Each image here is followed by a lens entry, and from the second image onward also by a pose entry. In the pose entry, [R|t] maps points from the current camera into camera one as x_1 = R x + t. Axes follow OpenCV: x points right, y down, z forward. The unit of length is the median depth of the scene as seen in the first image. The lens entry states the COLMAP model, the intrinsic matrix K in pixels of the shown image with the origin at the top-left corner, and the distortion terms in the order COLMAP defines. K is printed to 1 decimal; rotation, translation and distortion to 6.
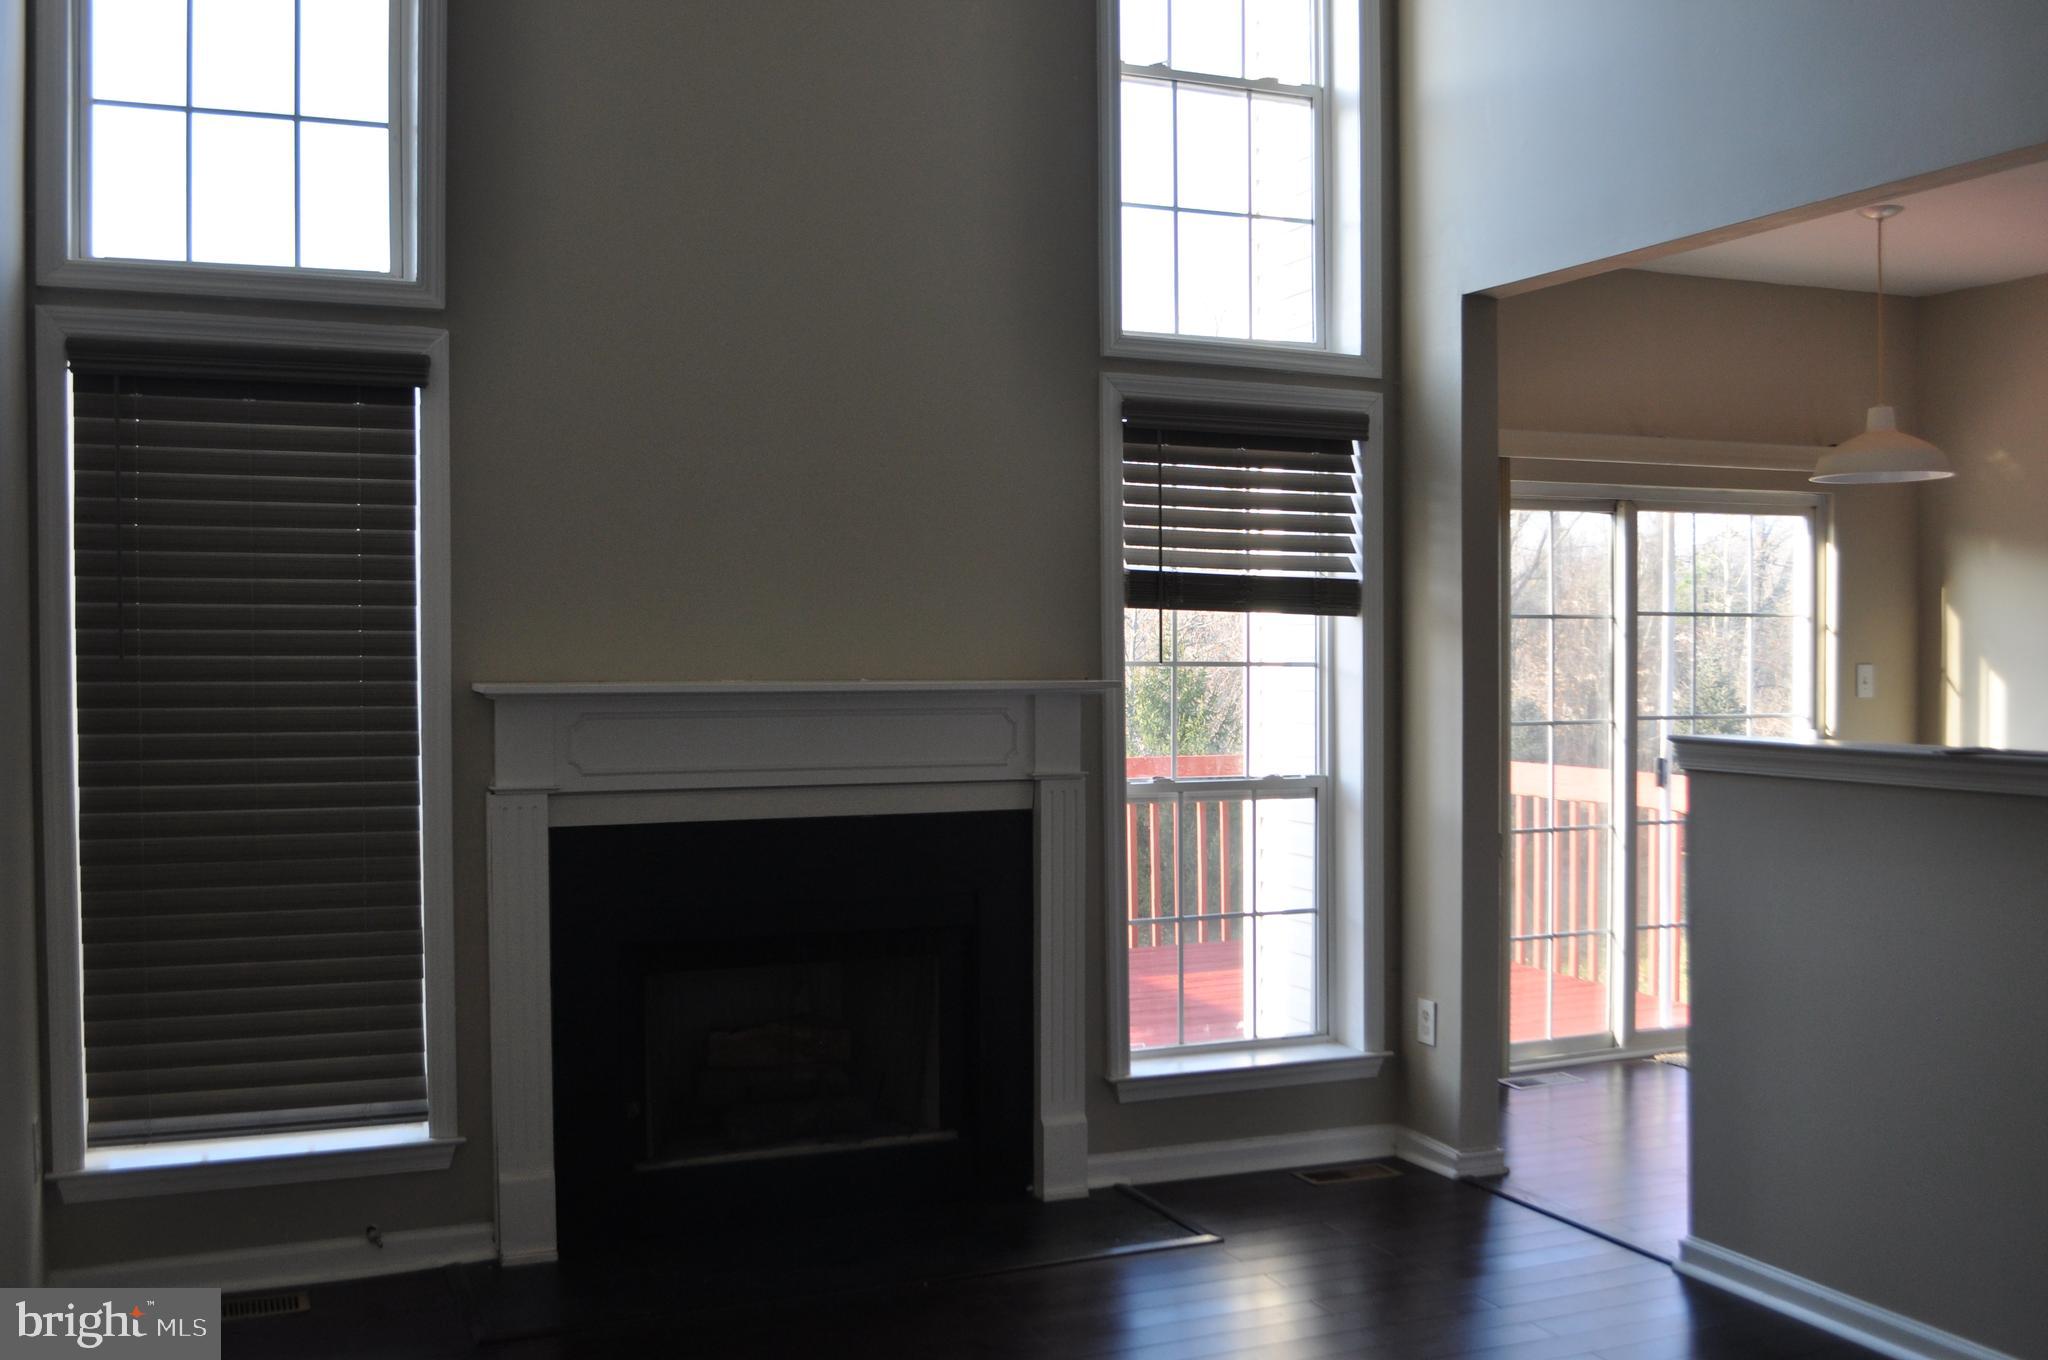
lens RADIAL K [[1927.2, 0, 1012.6], [0, 1927.2, 678.3], [0, 0, 1]] dist [-0.061908, 0.000000]
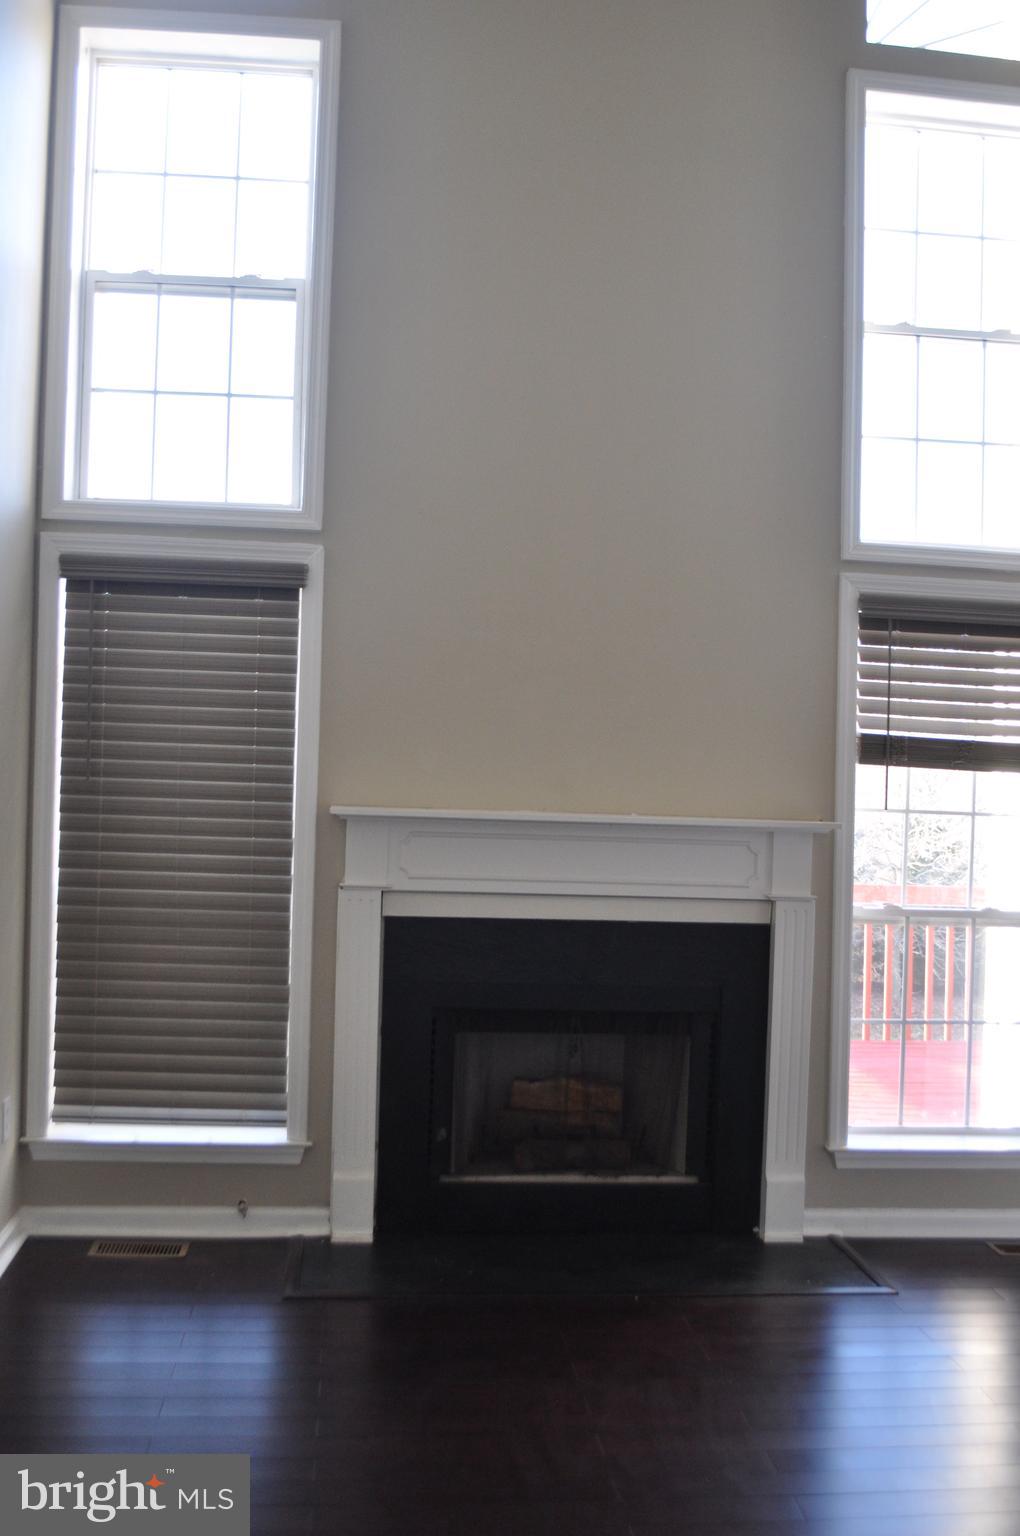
lens RADIAL K [[1445.4, 0, 505.6], [0, 1445.4, 772.9], [0, 0, 1]] dist [-0.061908, 0.000000]
pose [[0.950682, 0.028047, -0.308896, 0.143977], [-0.037180, 0.999027, -0.023720, -0.000990], [0.307931, 0.034035, 0.950800, 0.066804]]
